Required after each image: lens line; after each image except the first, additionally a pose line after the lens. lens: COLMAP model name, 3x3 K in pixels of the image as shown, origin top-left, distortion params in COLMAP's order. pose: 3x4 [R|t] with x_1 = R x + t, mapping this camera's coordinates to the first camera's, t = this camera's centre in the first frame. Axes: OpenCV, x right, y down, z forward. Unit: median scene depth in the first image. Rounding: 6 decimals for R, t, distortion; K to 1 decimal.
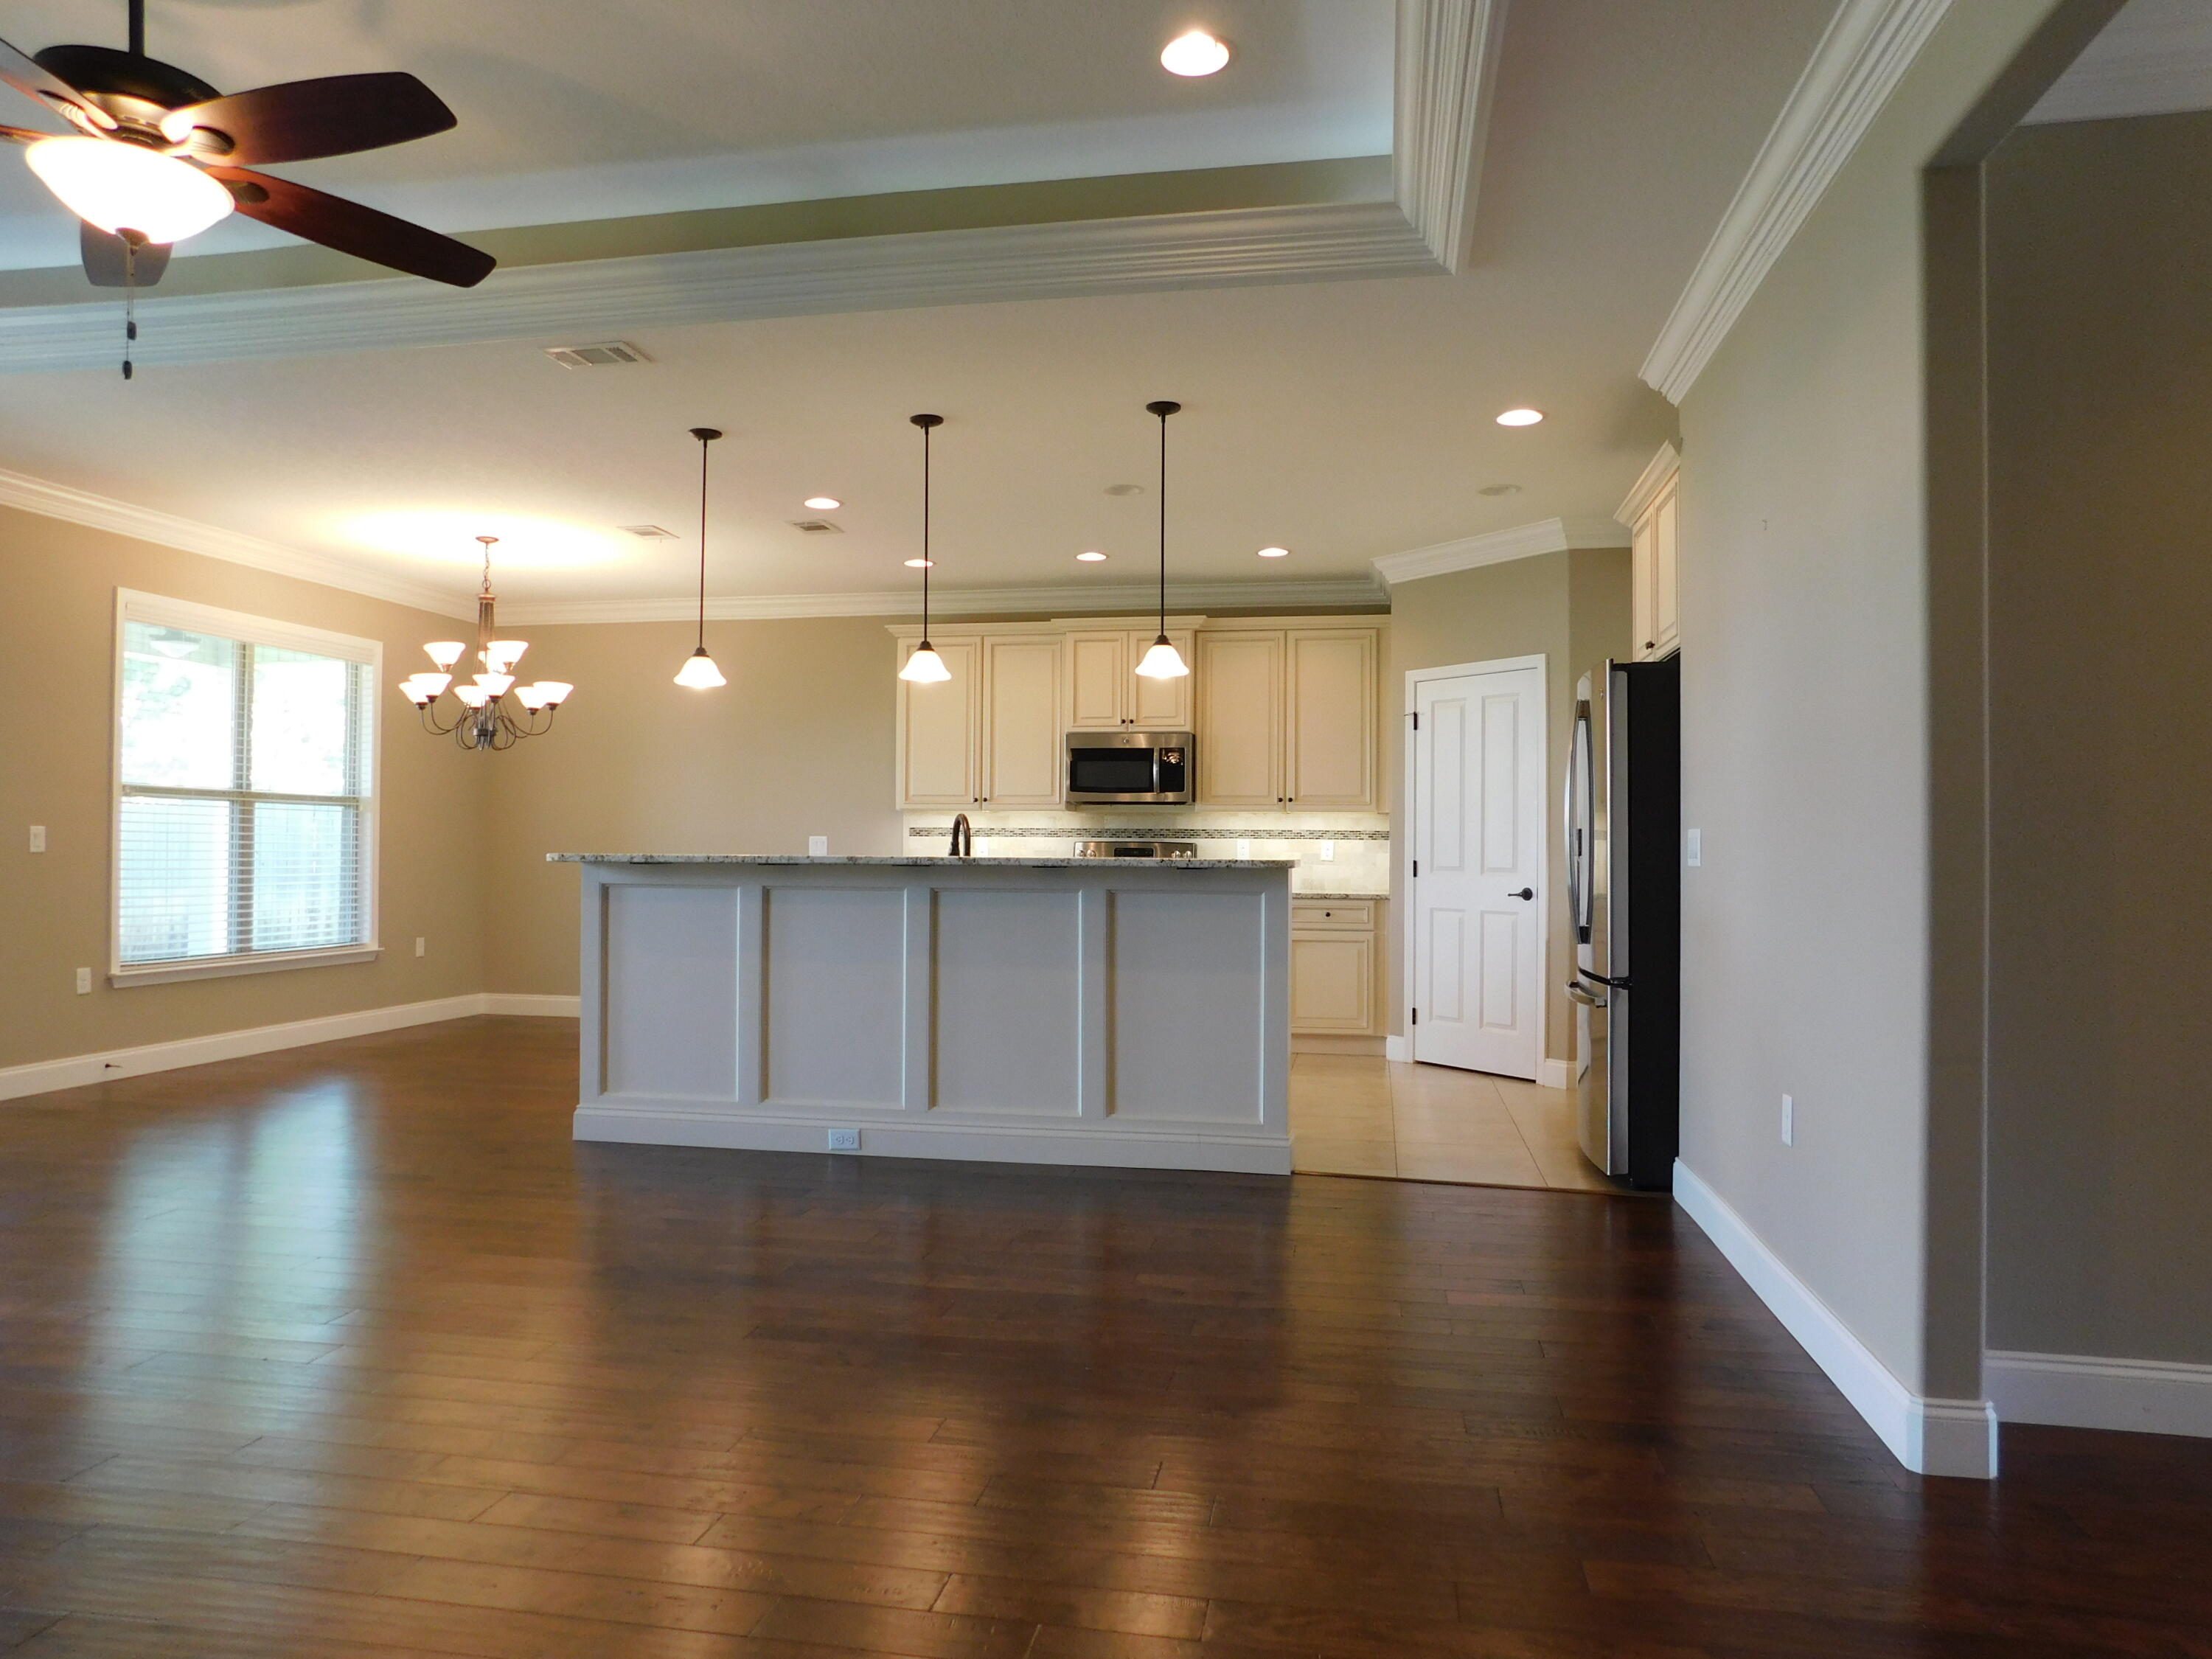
lens RADIAL K [[1465.7, 0, 1112.3], [0, 1465.7, 823.2], [0, 0, 1]] dist [-0.046685, 0.039118]
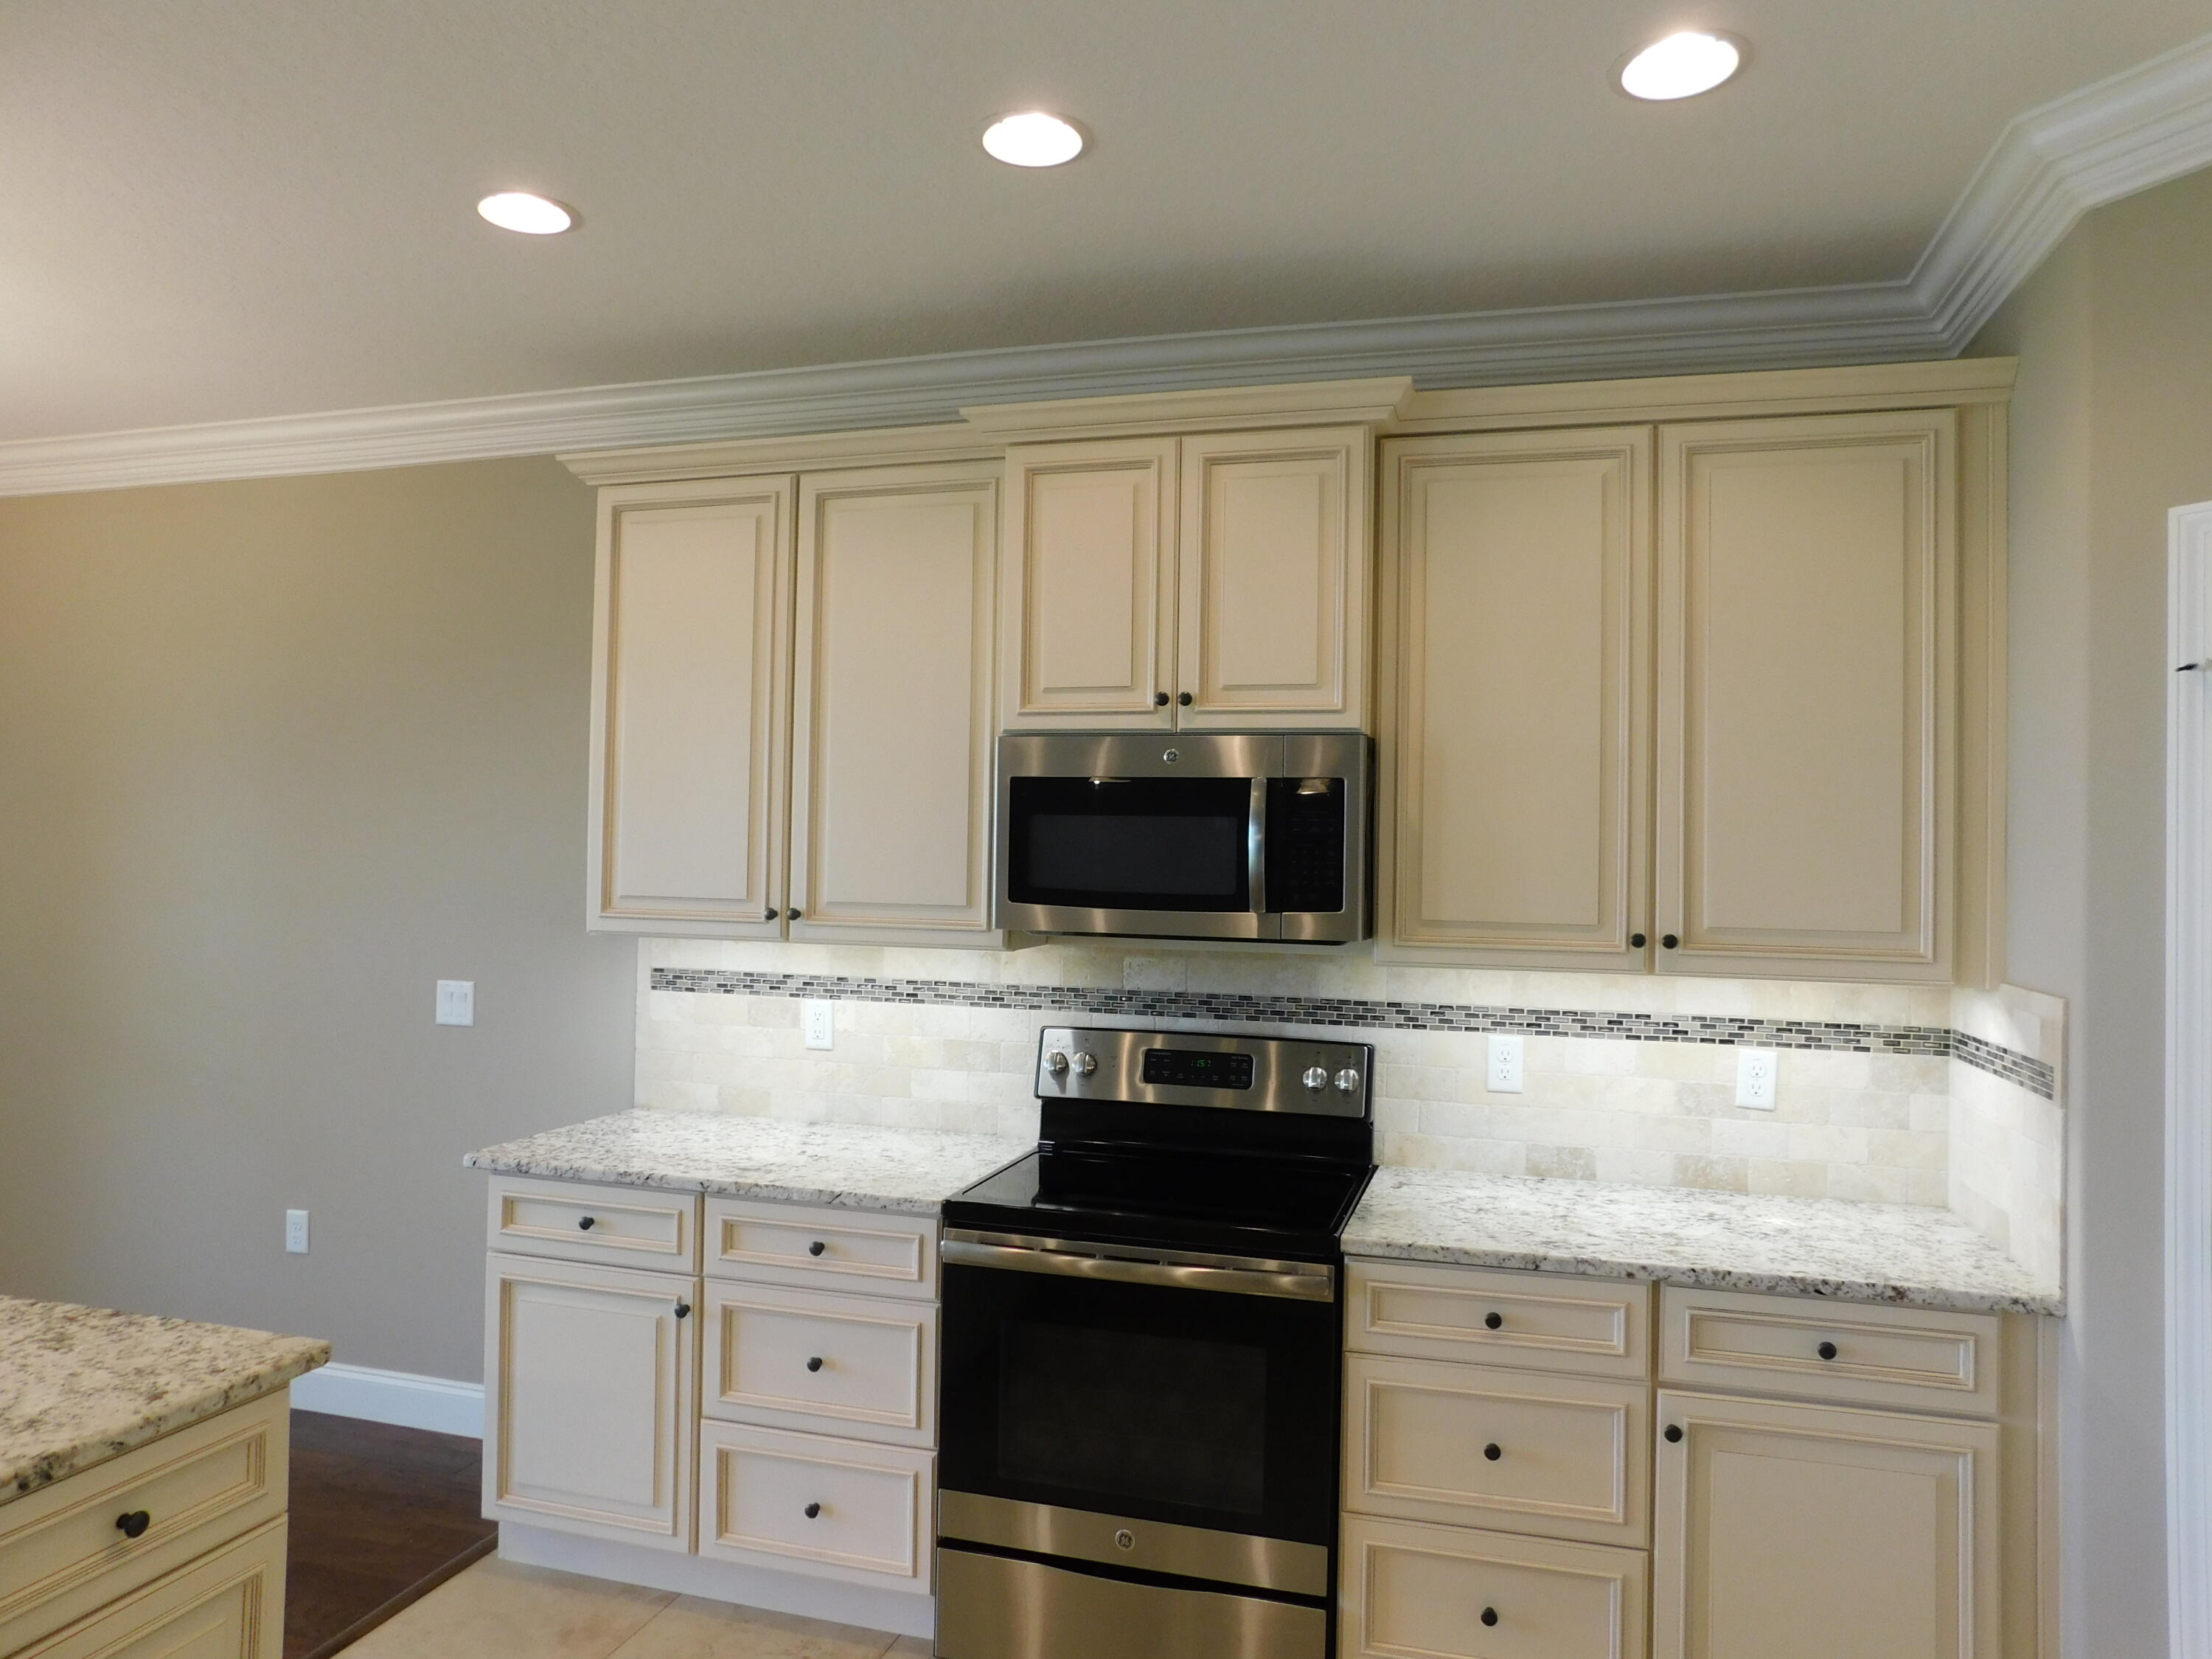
lens RADIAL K [[1465.7, 0, 1108.7], [0, 1465.7, 821.7], [0, 0, 1]] dist [-0.046685, 0.039118]
pose [[0.994457, 0.010652, -0.104605, 0.031096], [-0.011507, 0.999905, -0.007575, -0.038506], [0.104514, 0.008737, 0.994485, 0.661334]]
